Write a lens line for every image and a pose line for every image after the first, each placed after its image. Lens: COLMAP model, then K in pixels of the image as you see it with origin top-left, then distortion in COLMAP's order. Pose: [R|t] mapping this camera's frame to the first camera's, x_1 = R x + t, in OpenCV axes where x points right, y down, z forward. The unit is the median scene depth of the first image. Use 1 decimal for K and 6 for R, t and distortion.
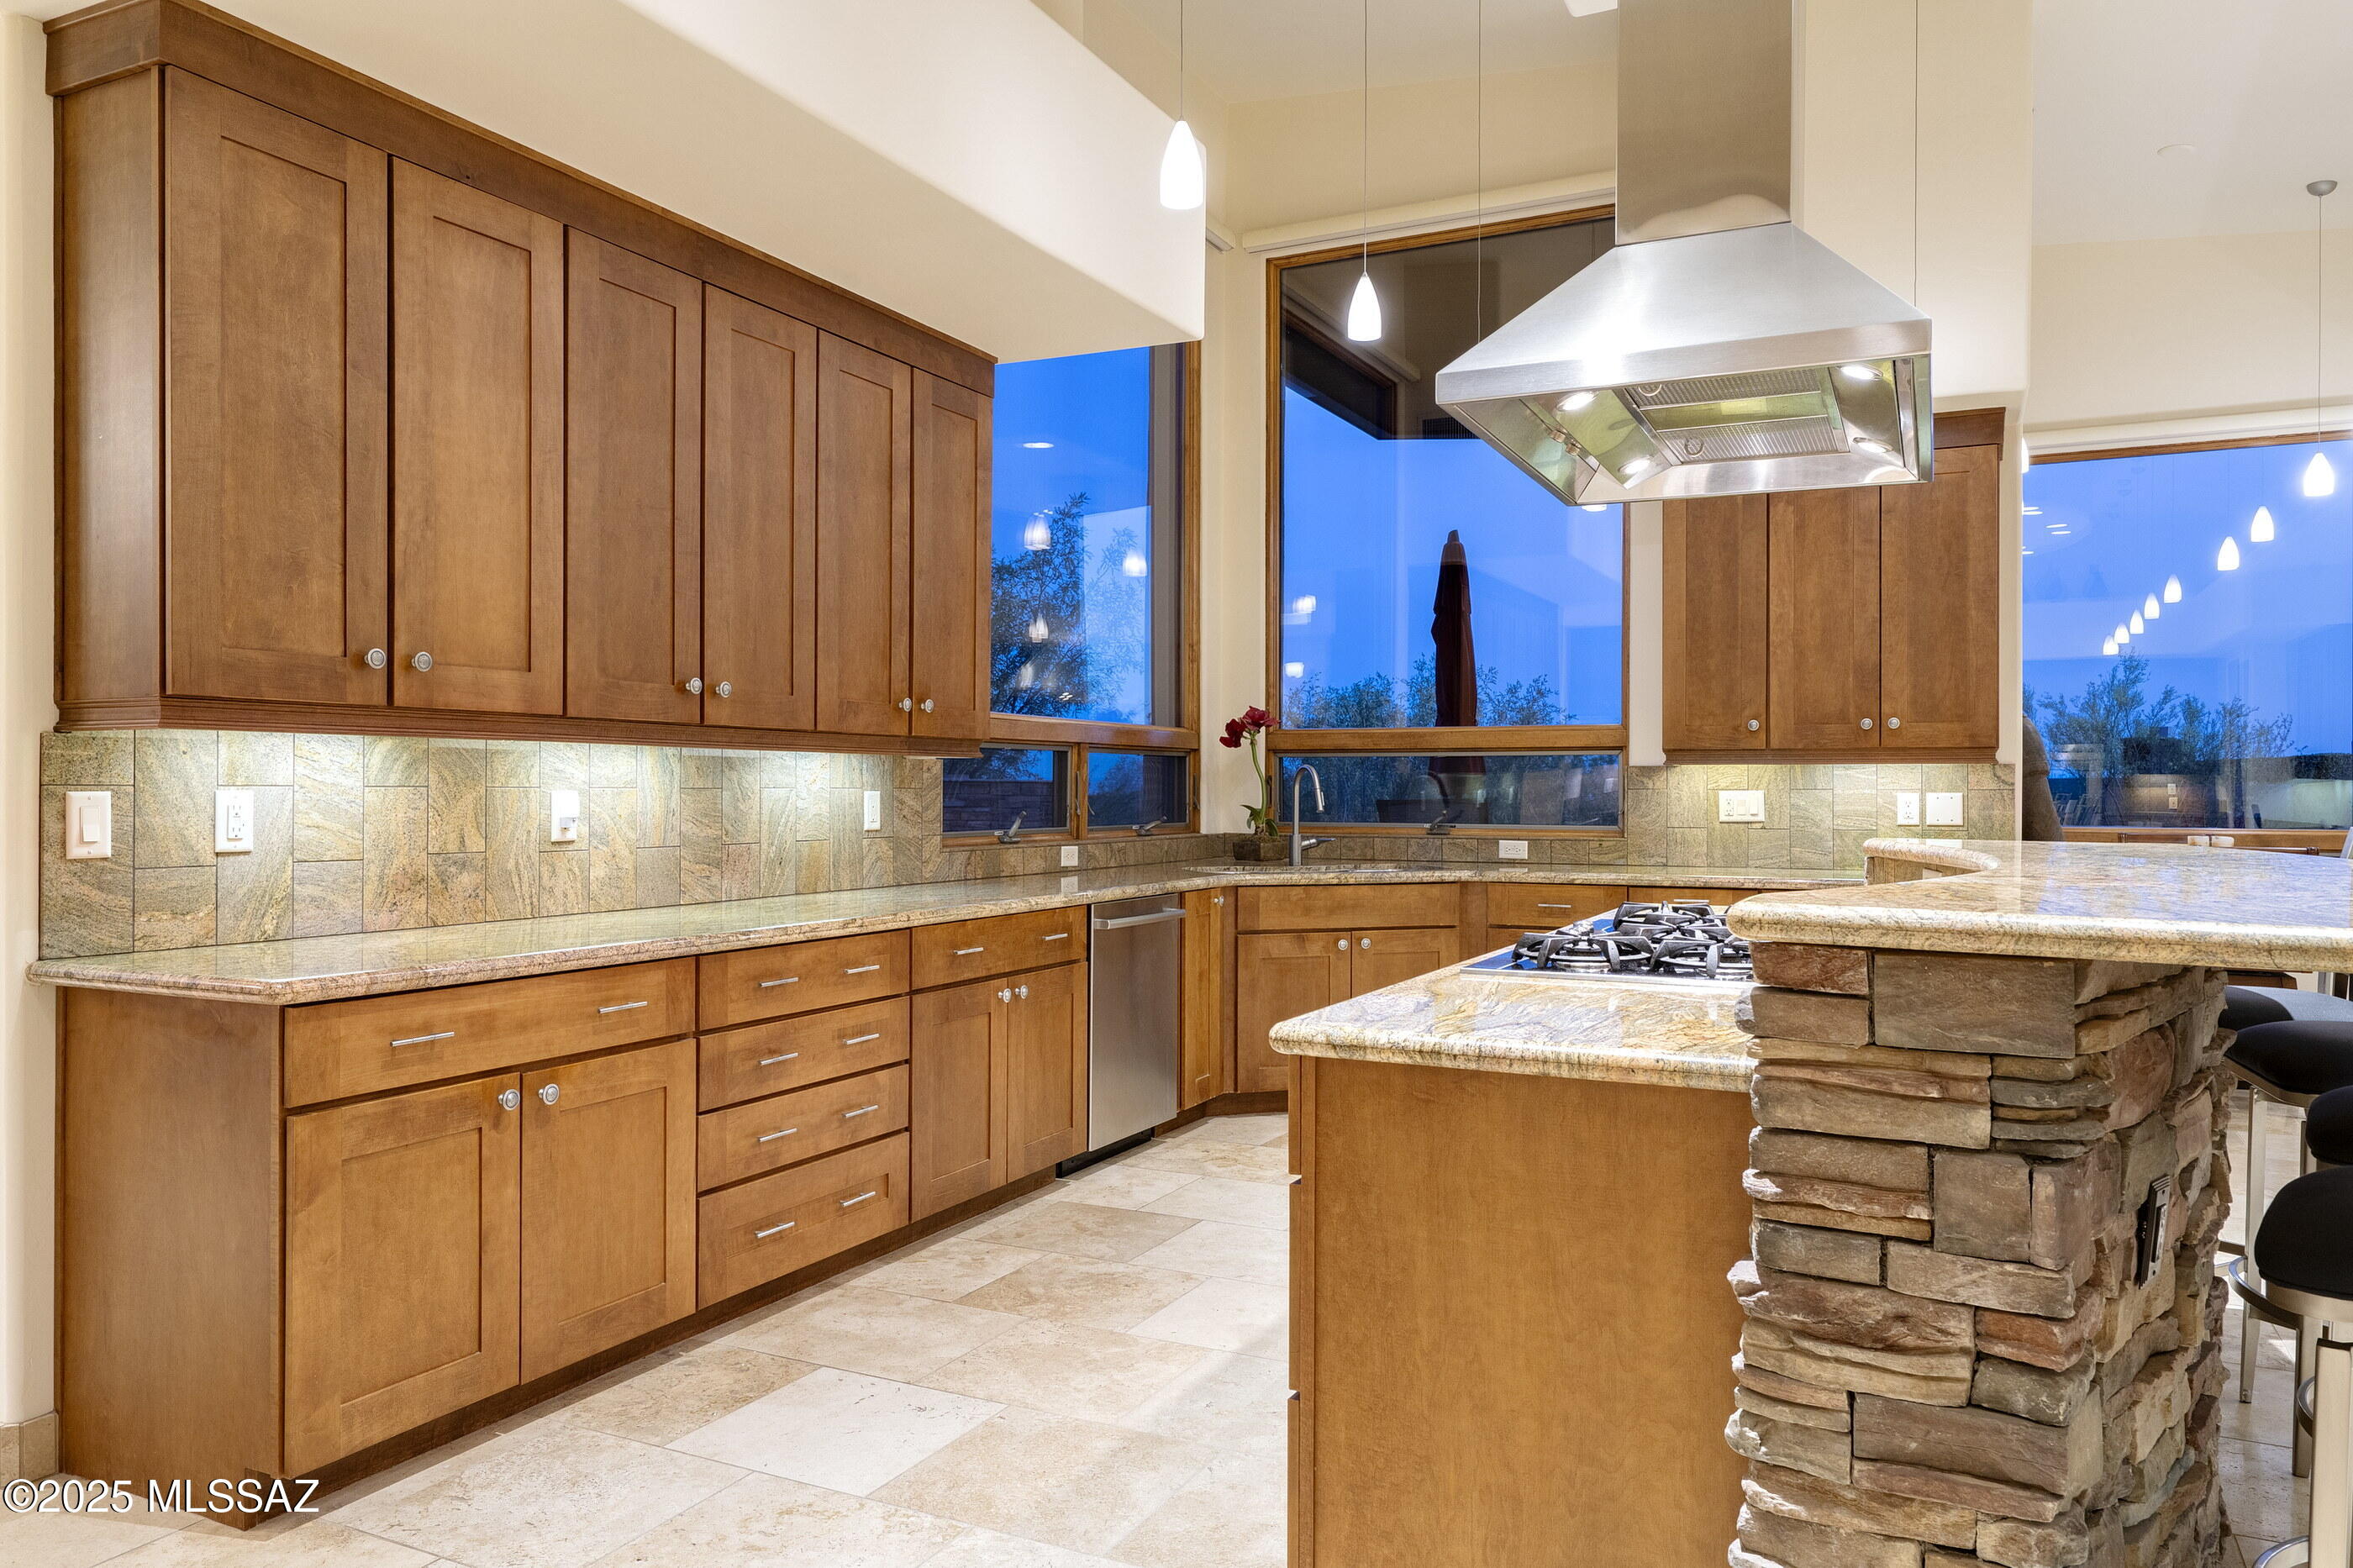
lens RADIAL K [[1577.0, 0, 1174.8], [0, 1577.0, 786.6], [0, 0, 1]] dist [0.005717, 0.000559]
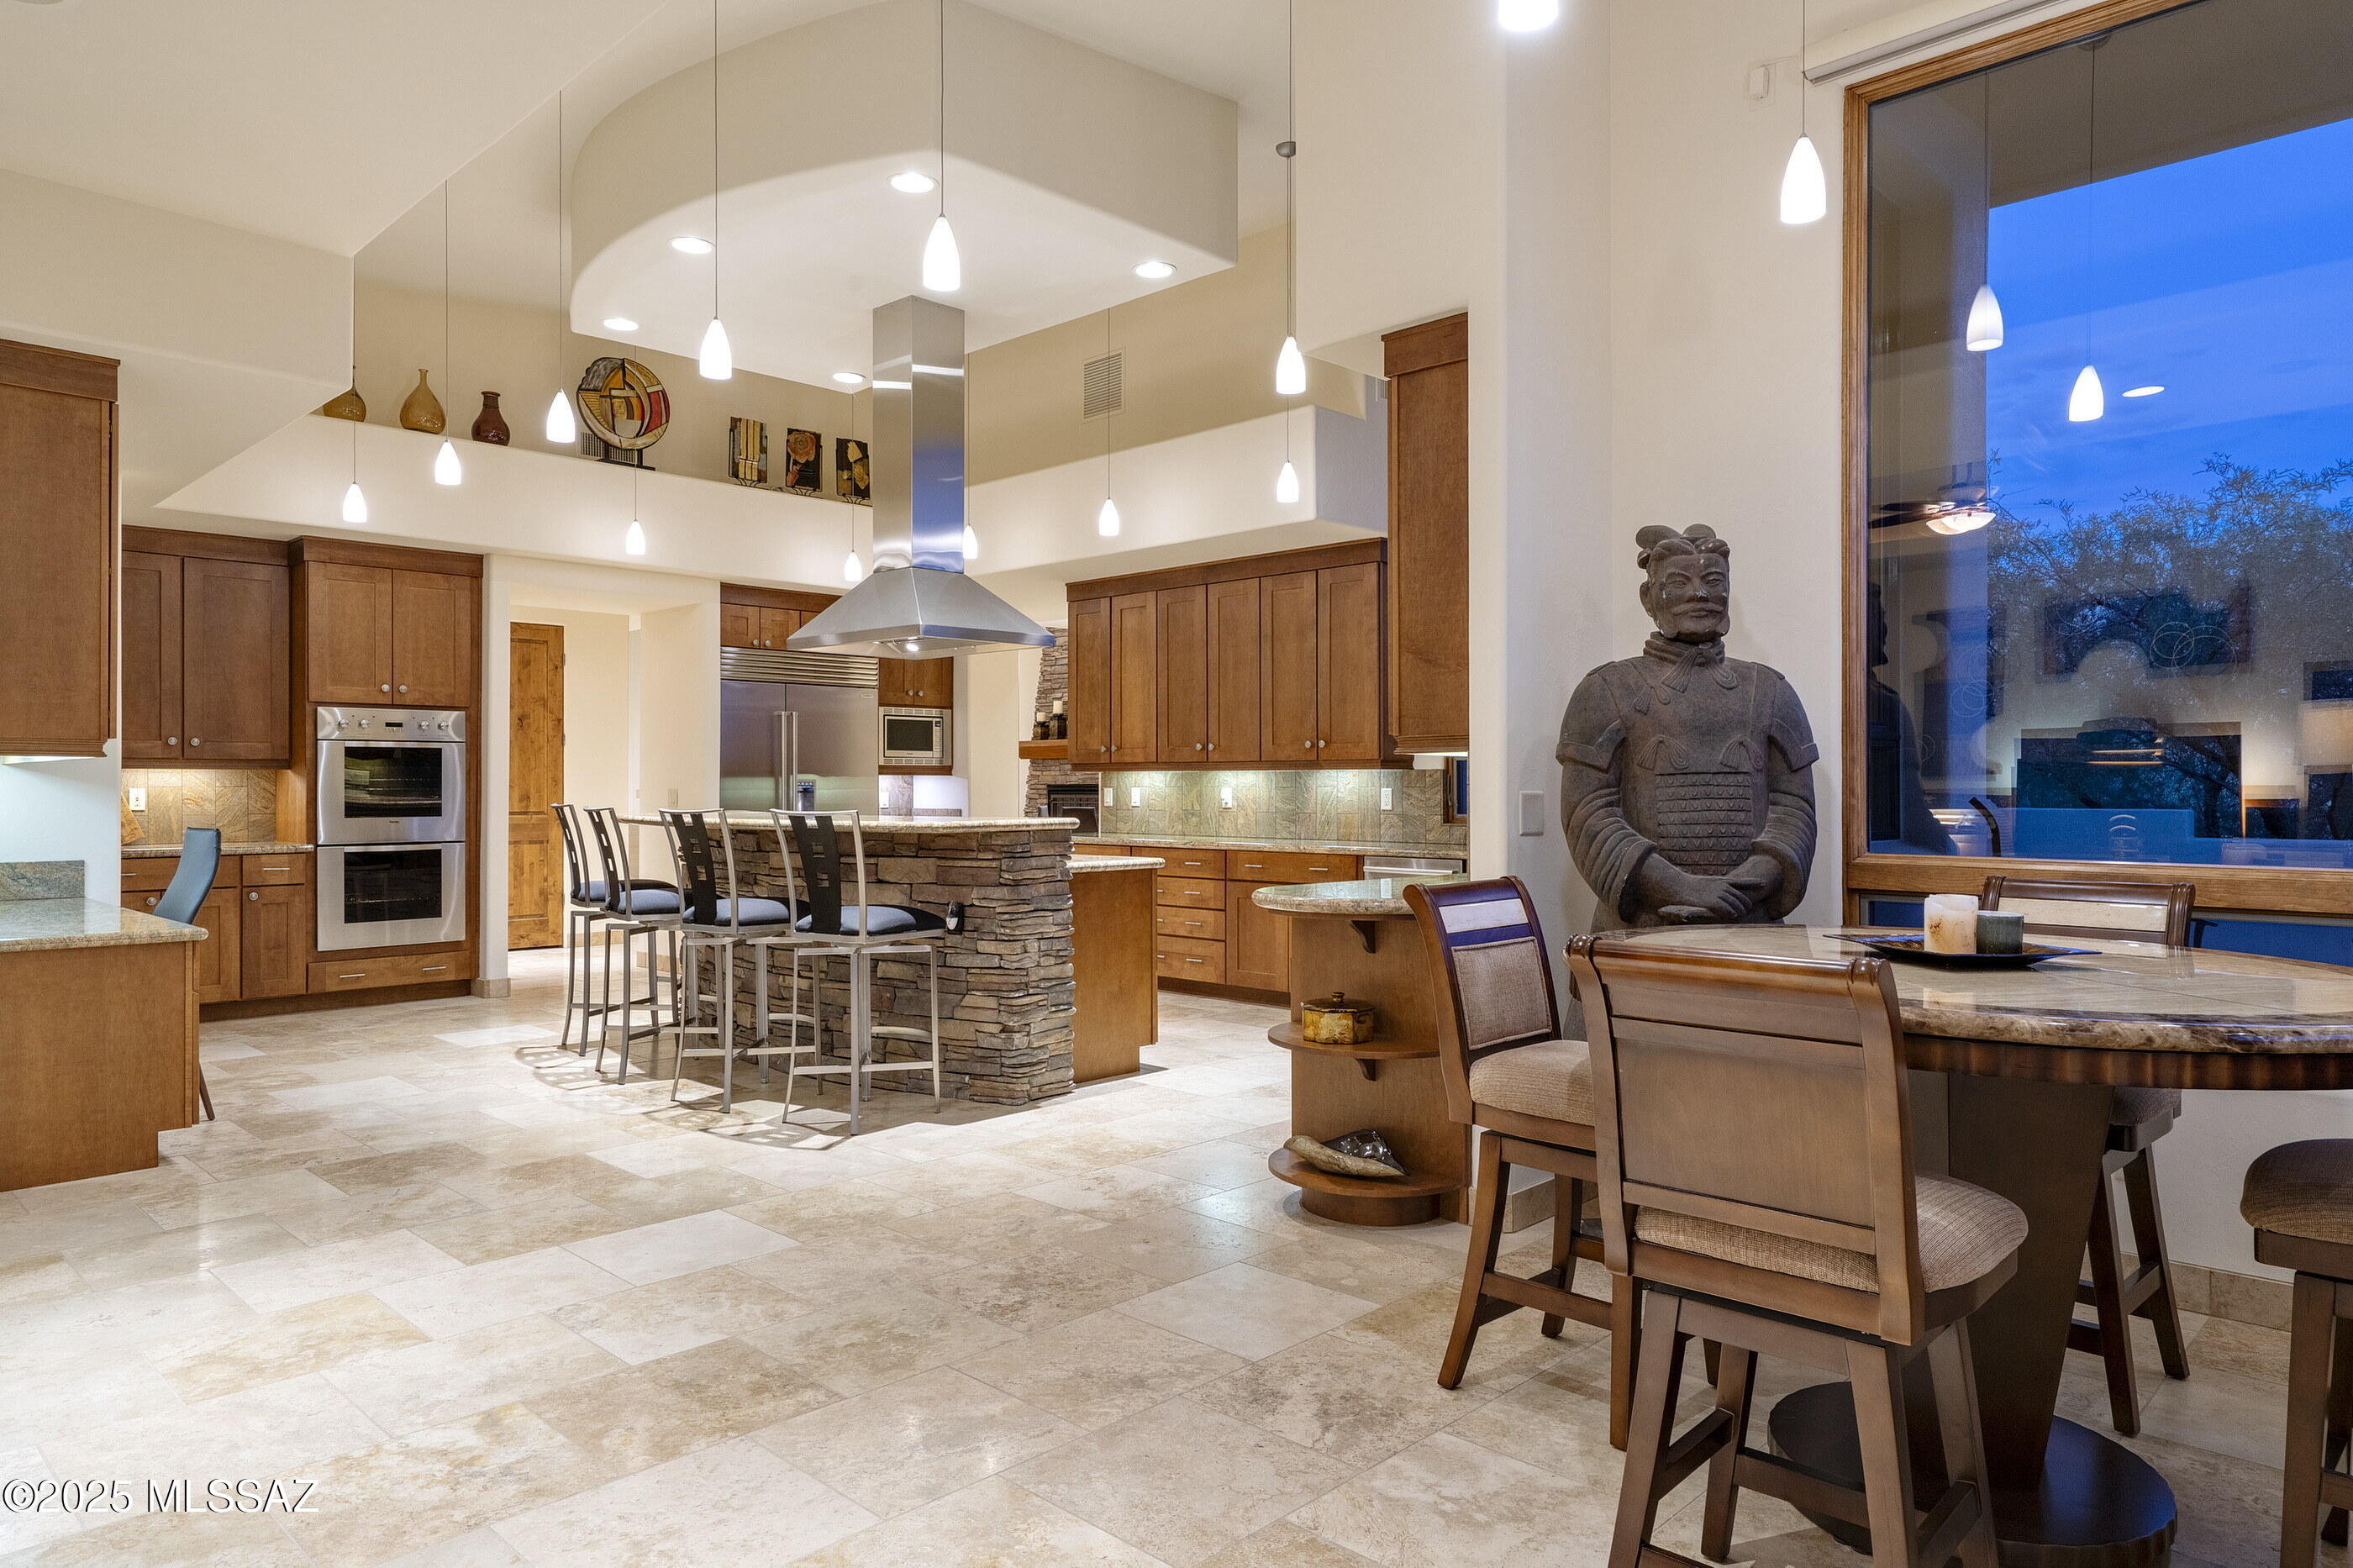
lens RADIAL K [[1454.9, 0, 1179.8], [0, 1454.9, 785.9], [0, 0, 1]] dist [0.003449, -0.000530]
pose [[-0.314847, -0.002255, -0.949140, 1.555700], [0.002869, 0.999990, -0.003328, 0.005638], [0.949138, -0.003771, -0.314837, 1.375828]]
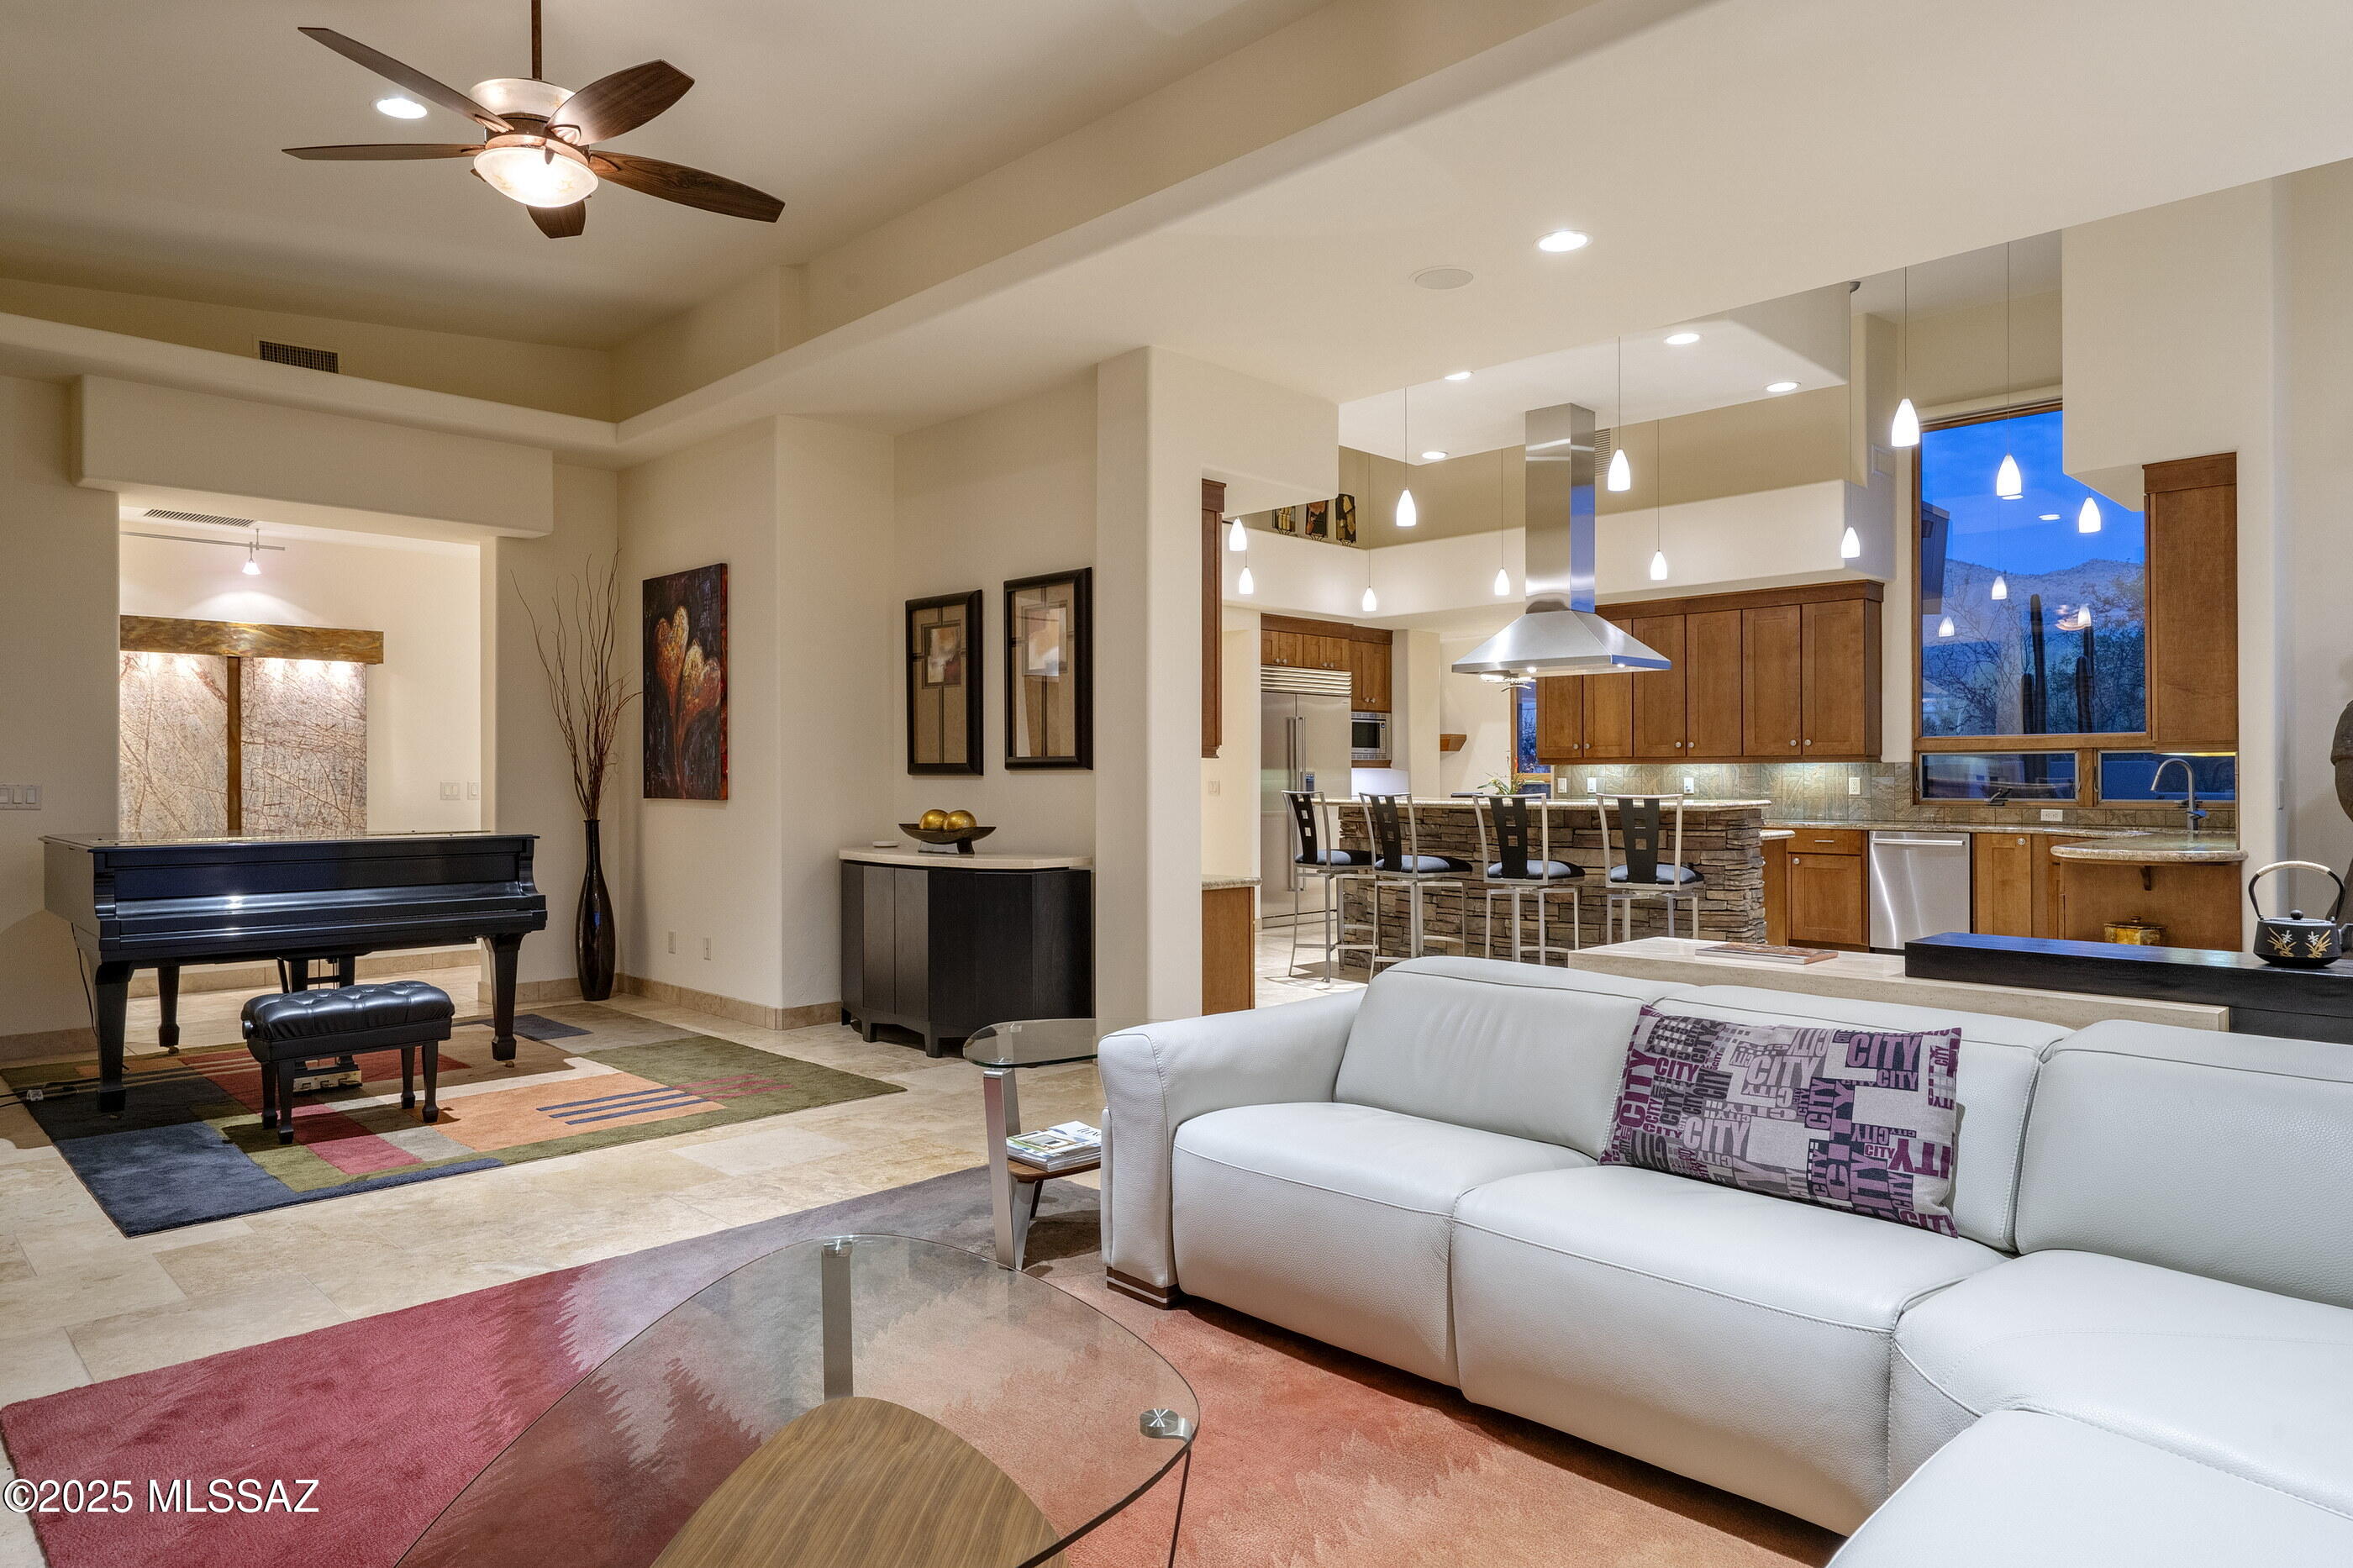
lens RADIAL K [[1390.8, 0, 1167.9], [0, 1390.8, 781.9], [0, 0, 1]] dist [-0.000487, -0.002696]
pose [[-0.342075, 0.002502, -0.939669, 2.148906], [0.004572, 0.999989, 0.000998, 0.003039], [0.939662, -0.003955, -0.342083, 0.798118]]
